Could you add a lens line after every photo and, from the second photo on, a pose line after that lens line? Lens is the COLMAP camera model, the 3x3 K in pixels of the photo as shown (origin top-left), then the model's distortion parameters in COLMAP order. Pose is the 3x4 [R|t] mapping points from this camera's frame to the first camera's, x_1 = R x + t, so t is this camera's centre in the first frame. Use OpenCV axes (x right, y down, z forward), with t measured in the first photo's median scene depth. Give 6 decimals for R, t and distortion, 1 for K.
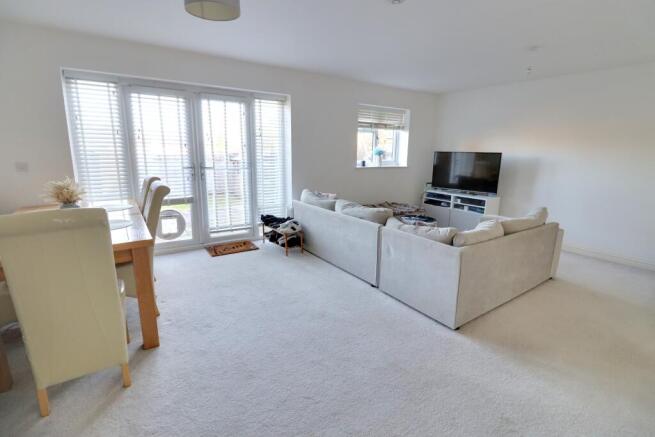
lens RADIAL K [[301.7, 0, 334.9], [0, 301.7, 215.6], [0, 0, 1]] dist [-0.001129, -0.013837]
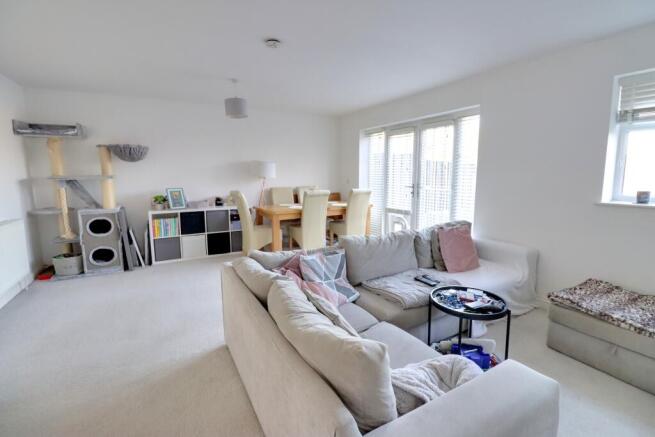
lens RADIAL K [[301.7, 0, 334.9], [0, 301.7, 215.6], [0, 0, 1]] dist [-0.001129, -0.013837]
pose [[-0.065182, 0.142316, -0.987673, 0.785299], [-0.184461, 0.971001, 0.152088, -0.172141], [0.980676, 0.192100, -0.037040, 0.751547]]
